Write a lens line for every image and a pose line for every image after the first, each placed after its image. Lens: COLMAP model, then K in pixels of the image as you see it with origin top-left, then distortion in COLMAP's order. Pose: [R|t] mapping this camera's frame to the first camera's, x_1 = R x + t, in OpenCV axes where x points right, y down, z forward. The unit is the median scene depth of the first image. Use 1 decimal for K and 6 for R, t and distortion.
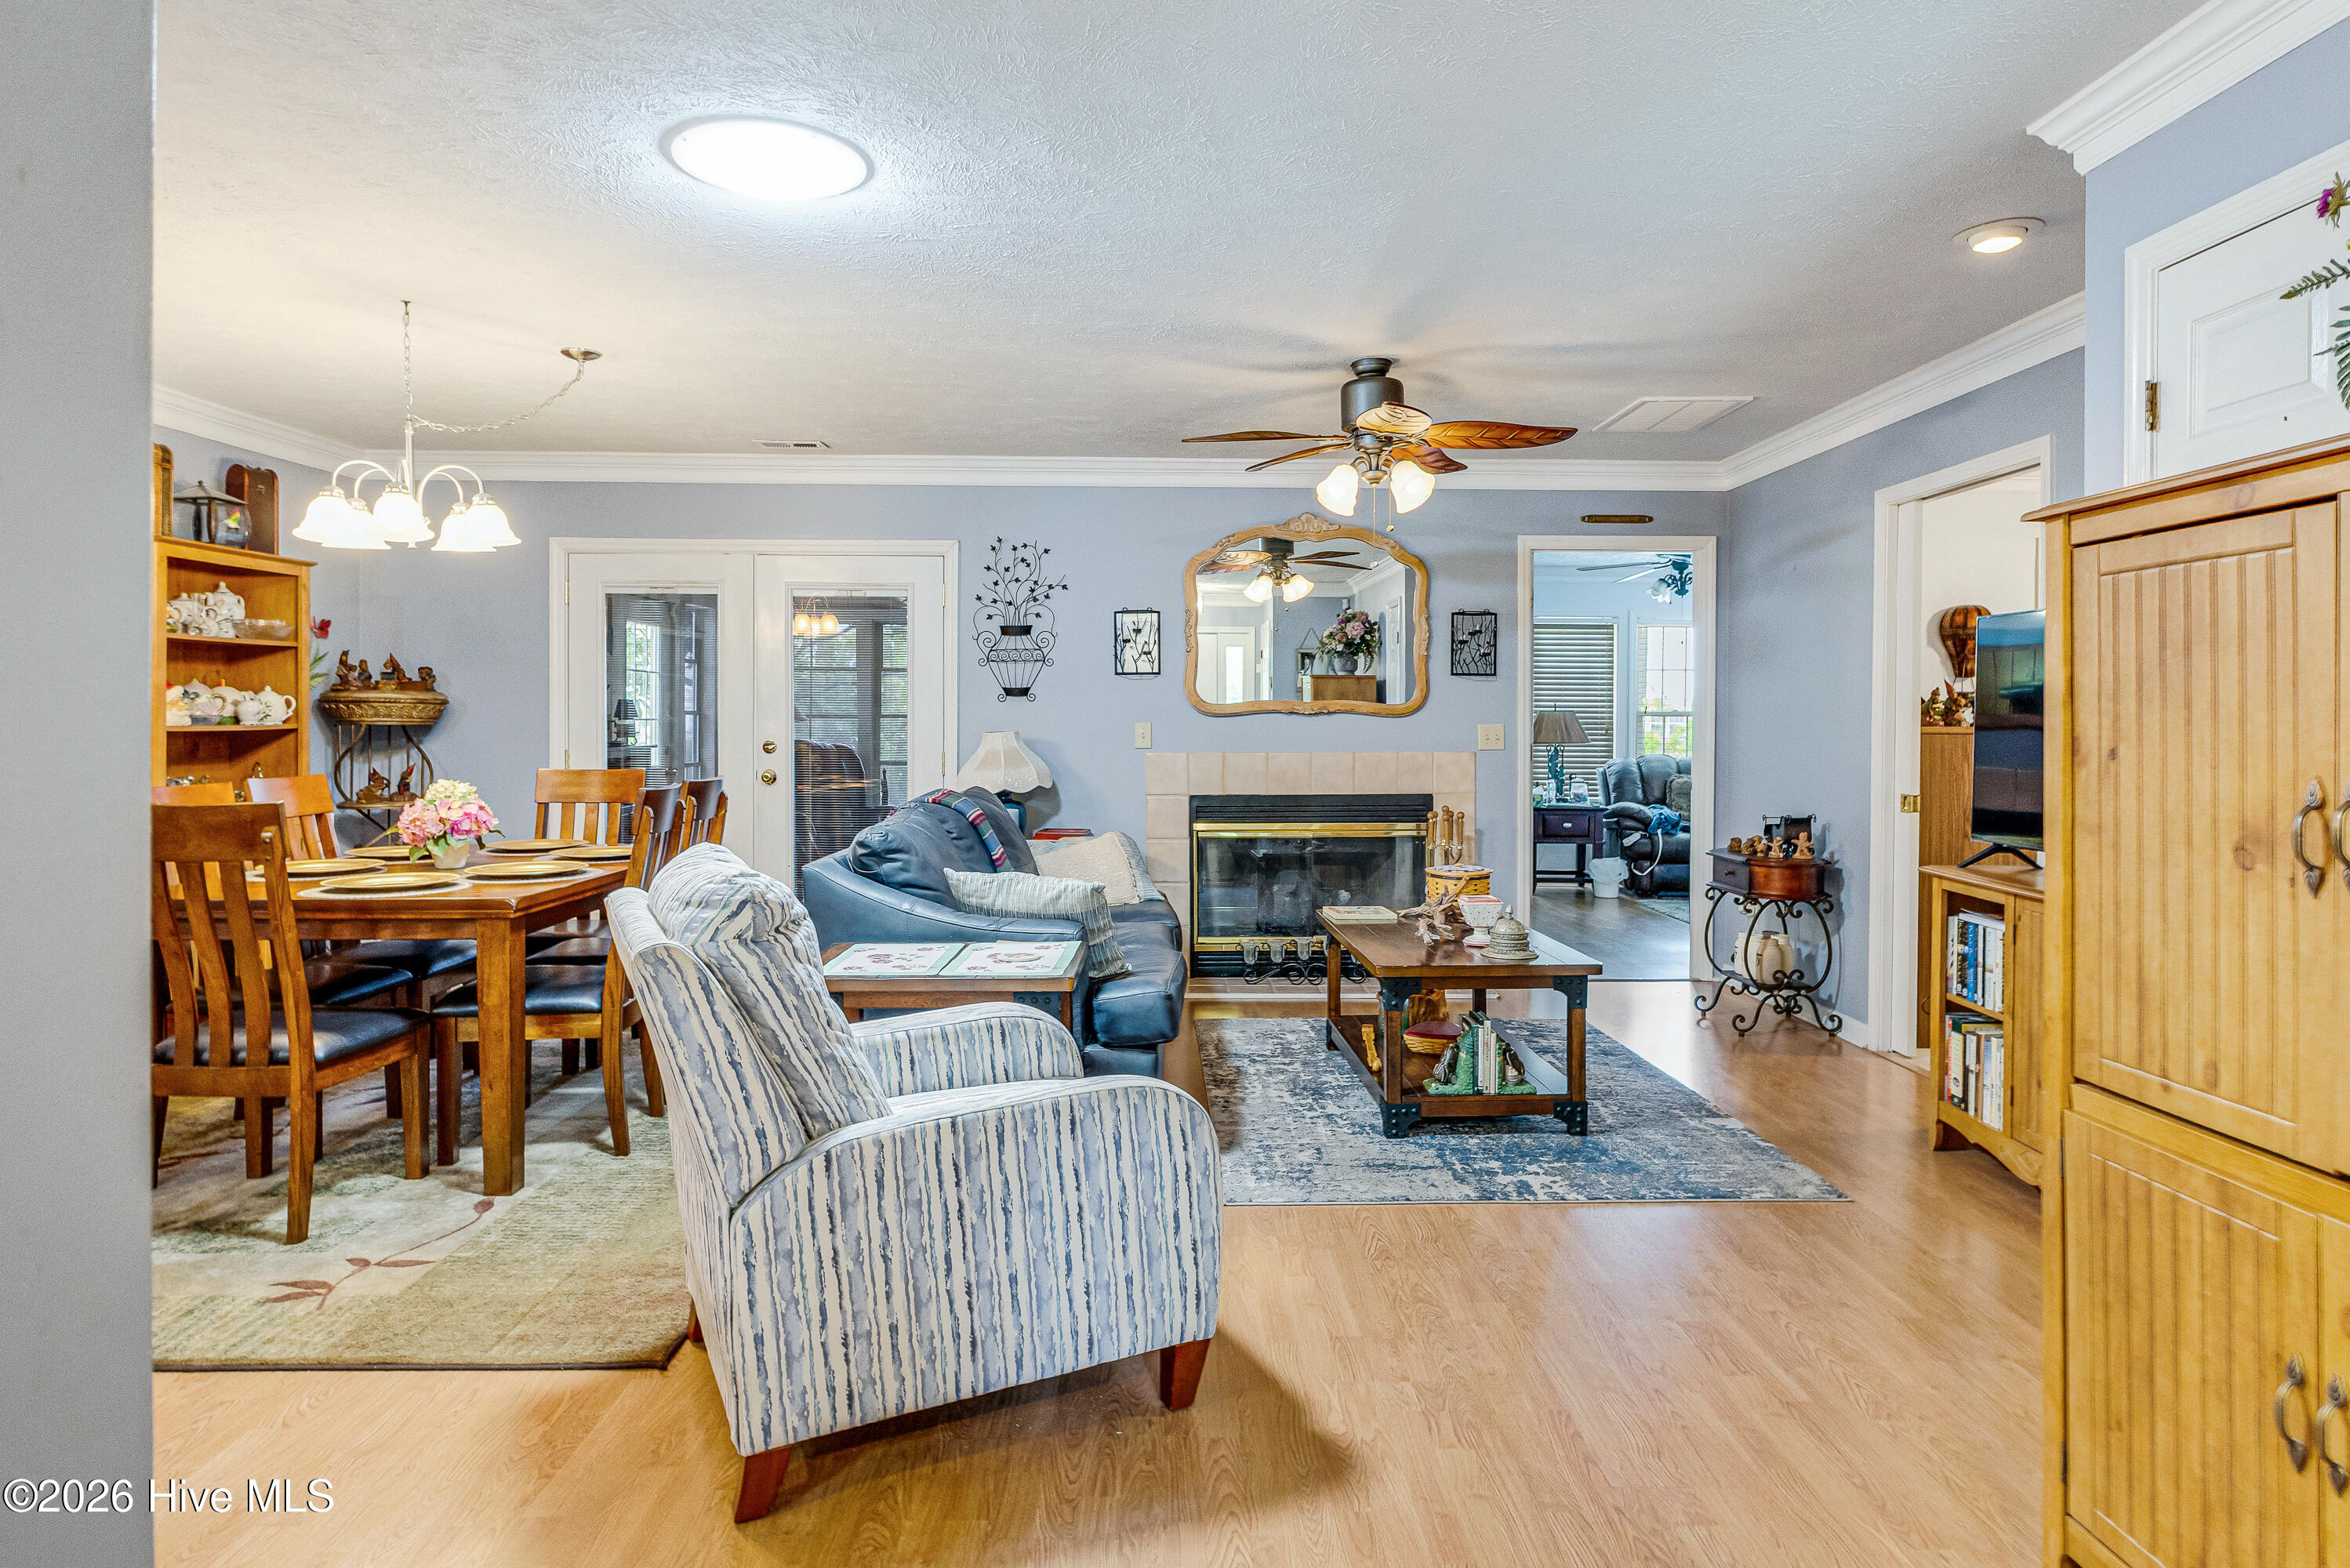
lens RADIAL K [[1353.8, 0, 1181.1], [0, 1353.8, 726.7], [0, 0, 1]] dist [0.000876, 0.000222]
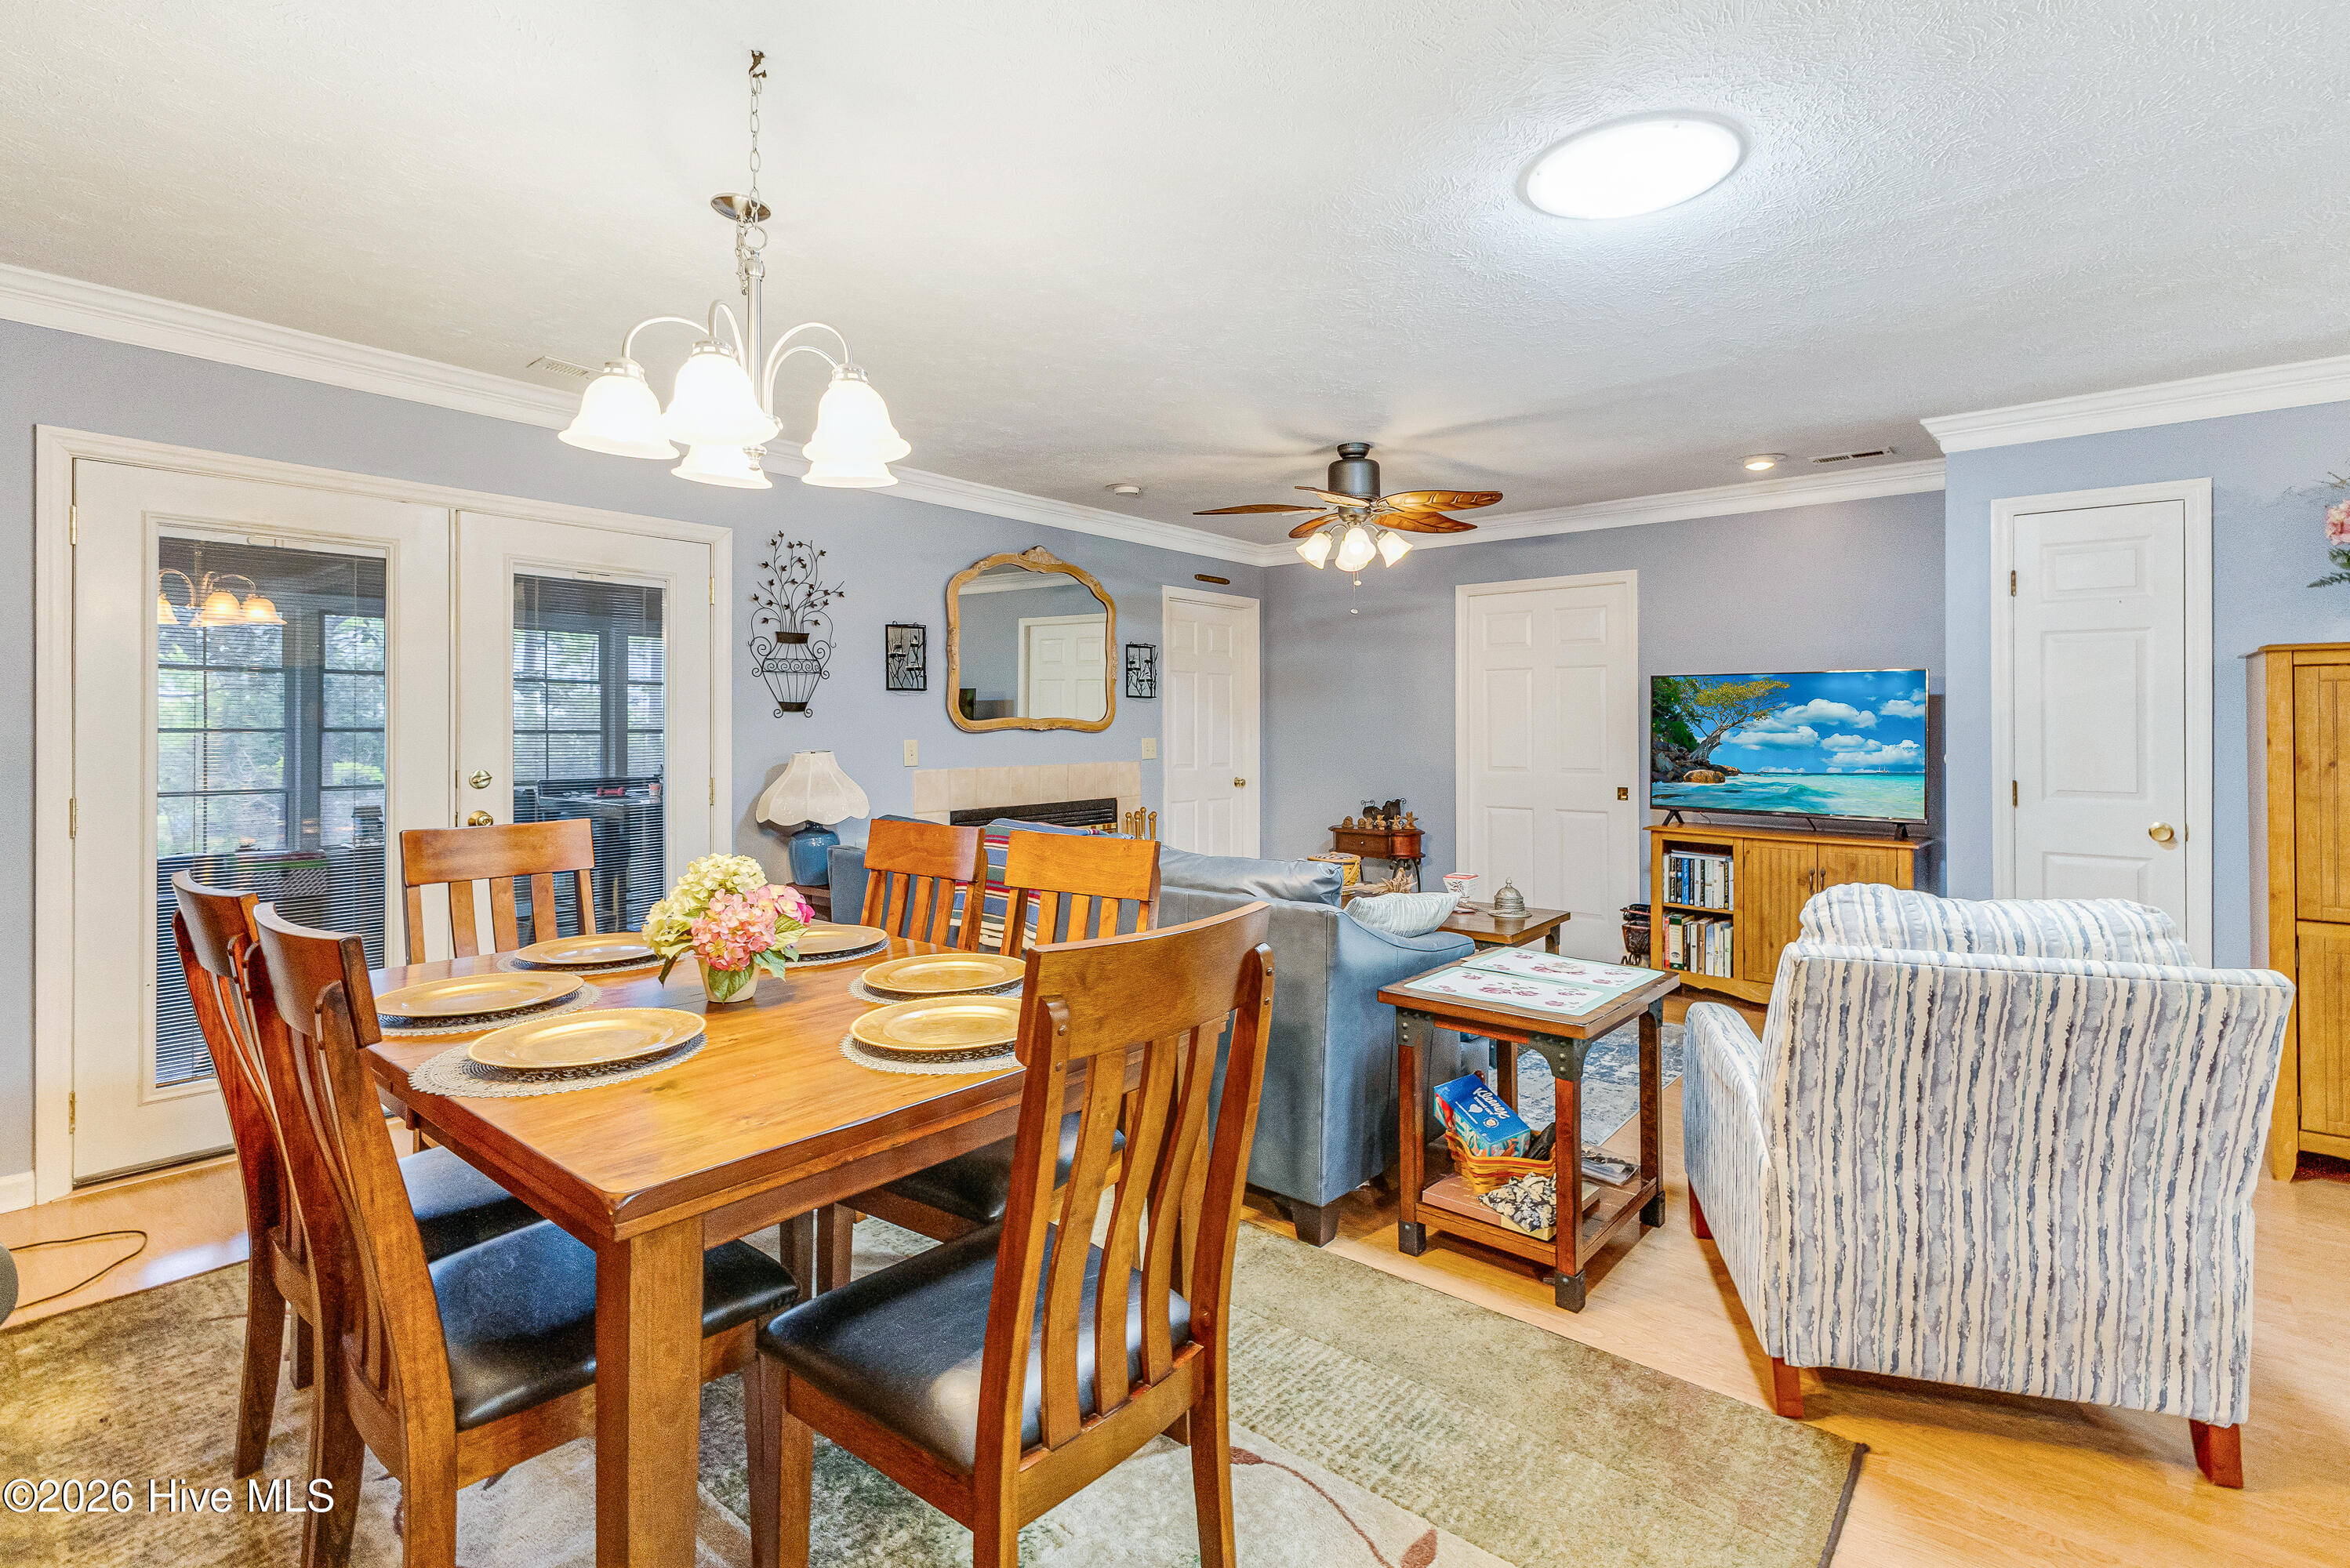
lens RADIAL K [[1108.6, 0, 1181.3], [0, 1108.6, 727.3], [0, 0, 1]] dist [0.016318, 0.000149]
pose [[0.655316, -0.001900, 0.755353, -0.508064], [0.002522, 0.999997, 0.000327, -0.011820], [-0.755351, 0.001691, 0.655318, 0.328150]]
